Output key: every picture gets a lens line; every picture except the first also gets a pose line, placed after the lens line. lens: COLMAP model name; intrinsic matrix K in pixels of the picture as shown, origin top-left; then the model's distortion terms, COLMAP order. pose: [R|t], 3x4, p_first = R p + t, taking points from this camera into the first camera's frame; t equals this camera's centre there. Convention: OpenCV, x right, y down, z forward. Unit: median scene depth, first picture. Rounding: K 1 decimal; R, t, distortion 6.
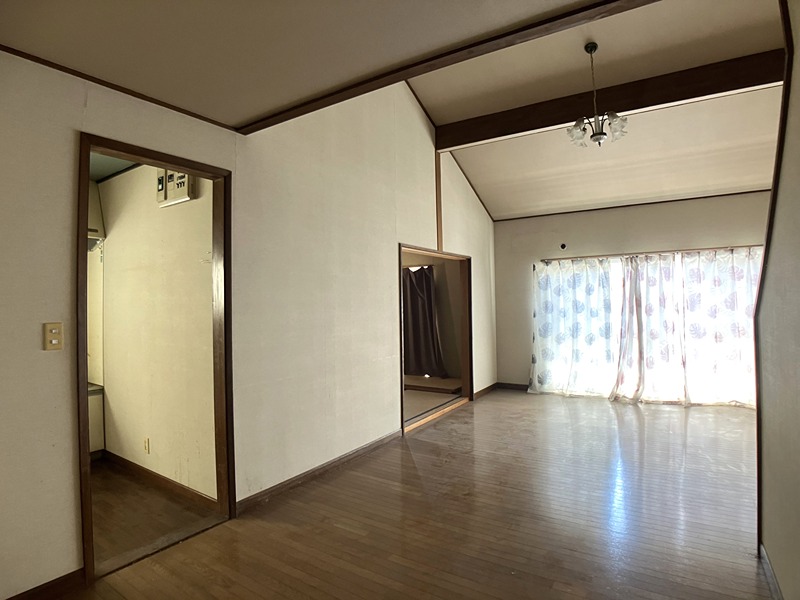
lens RADIAL K [[440.2, 0, 400.0], [0, 440.2, 300.0], [0, 0, 1]] dist [-0.078254, 0.001041]
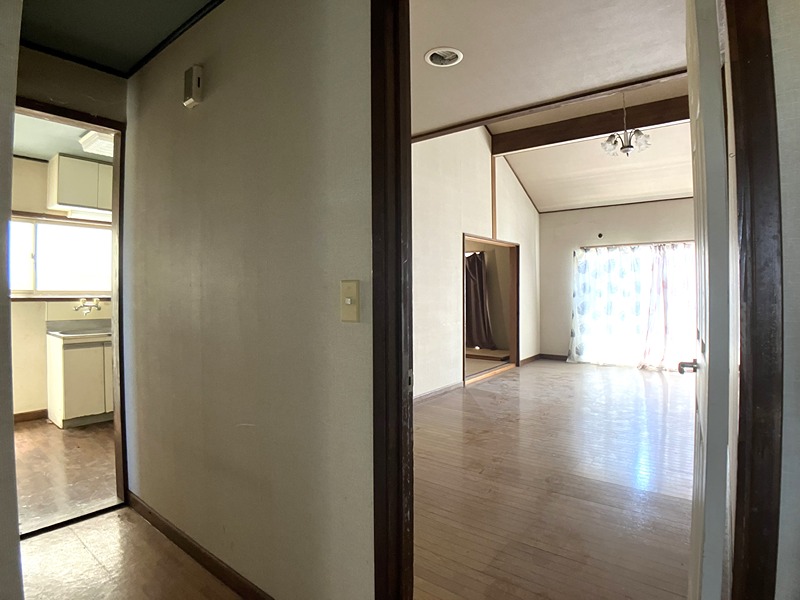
lens RADIAL K [[440.2, 0, 400.0], [0, 440.2, 300.0], [0, 0, 1]] dist [-0.078254, 0.001041]
pose [[0.996024, 0.012520, -0.088205, -0.053734], [-0.009974, 0.999523, 0.029243, 0.020434], [0.088529, -0.028247, 0.995673, -0.204803]]
